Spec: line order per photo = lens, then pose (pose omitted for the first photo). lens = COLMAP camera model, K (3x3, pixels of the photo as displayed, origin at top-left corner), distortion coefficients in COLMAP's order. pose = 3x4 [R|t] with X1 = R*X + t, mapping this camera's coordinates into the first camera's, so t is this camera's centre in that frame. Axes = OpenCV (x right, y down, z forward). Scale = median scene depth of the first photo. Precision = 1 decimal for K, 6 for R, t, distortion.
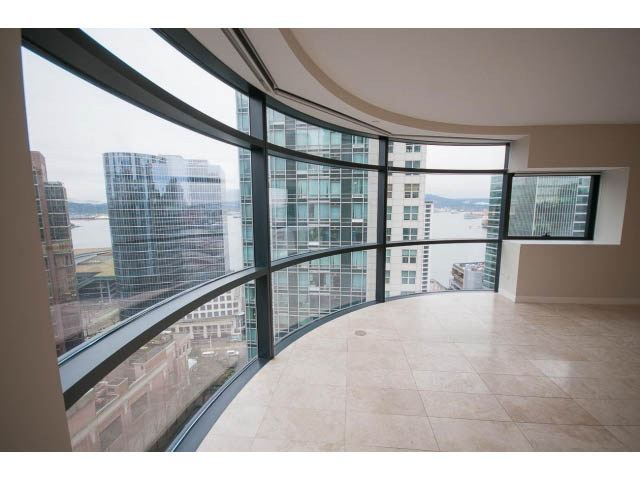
lens RADIAL K [[280.8, 0, 322.2], [0, 280.8, 242.5], [0, 0, 1]] dist [-0.000076, -0.000223]
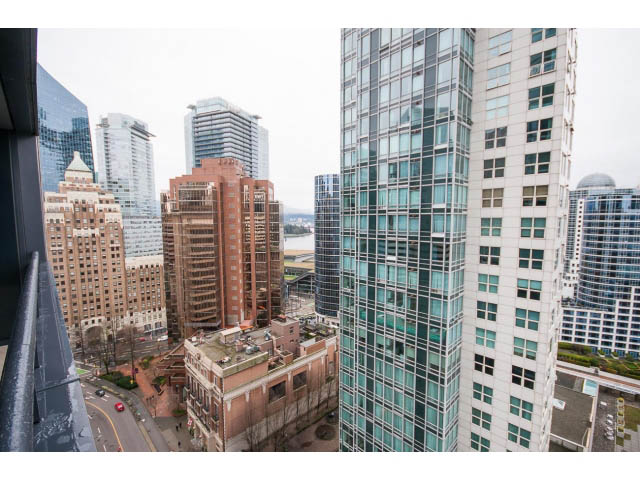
lens RADIAL K [[287.4, 0, 322.3], [0, 287.4, 244.5], [0, 0, 1]] dist [0.002718, -0.009396]
pose [[0.766766, 0.059012, -0.639209, 0.390608], [-0.081195, 0.996684, -0.005384, -0.016933], [0.636771, 0.056028, 0.769014, 0.123948]]
